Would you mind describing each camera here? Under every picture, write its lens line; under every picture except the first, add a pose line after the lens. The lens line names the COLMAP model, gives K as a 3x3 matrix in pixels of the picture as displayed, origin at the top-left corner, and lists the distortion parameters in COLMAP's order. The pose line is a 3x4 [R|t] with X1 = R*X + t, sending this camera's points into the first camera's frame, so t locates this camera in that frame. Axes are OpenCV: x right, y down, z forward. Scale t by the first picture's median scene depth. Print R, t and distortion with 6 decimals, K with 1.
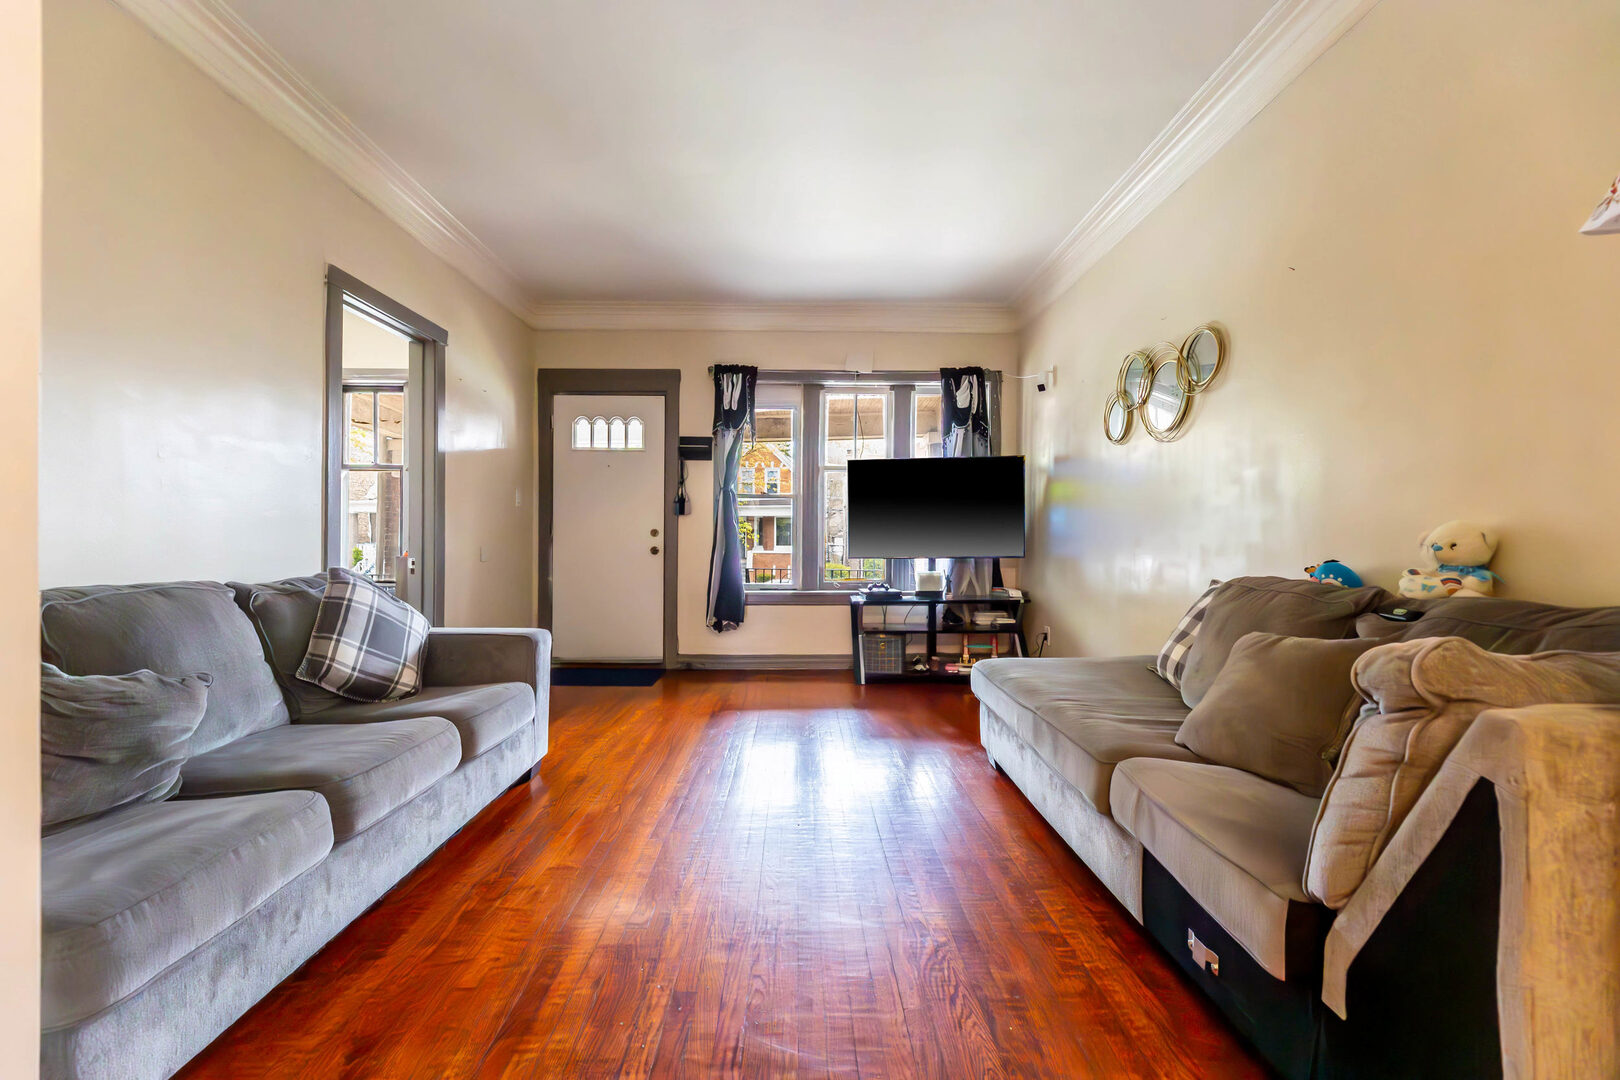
lens RADIAL K [[665.0, 0, 803.6], [0, 665.0, 541.3], [0, 0, 1]] dist [-0.003346, -0.000168]
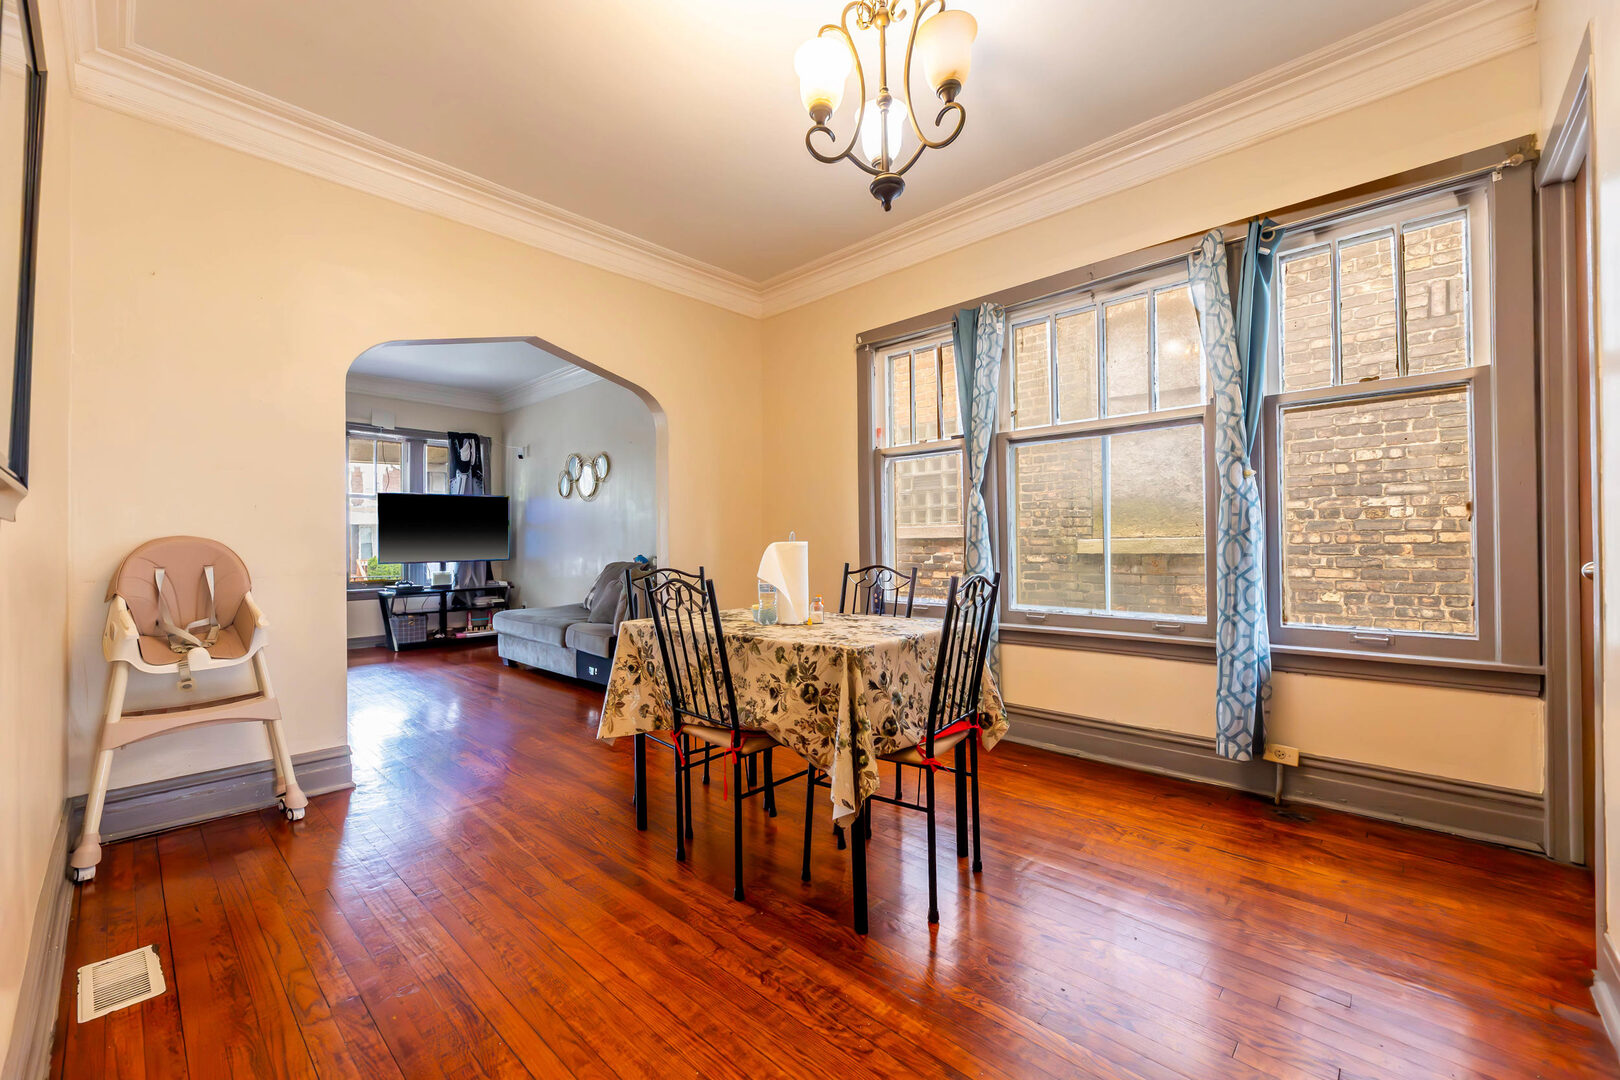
lens RADIAL K [[640.0, 0, 790.9], [0, 640.0, 545.6], [0, 0, 1]] dist [-0.002580, -0.000355]
pose [[0.709355, -0.009076, 0.704793, -0.256267], [0.013240, 0.999912, -0.000450, 0.000229], [-0.704727, 0.009650, 0.709413, -0.534329]]
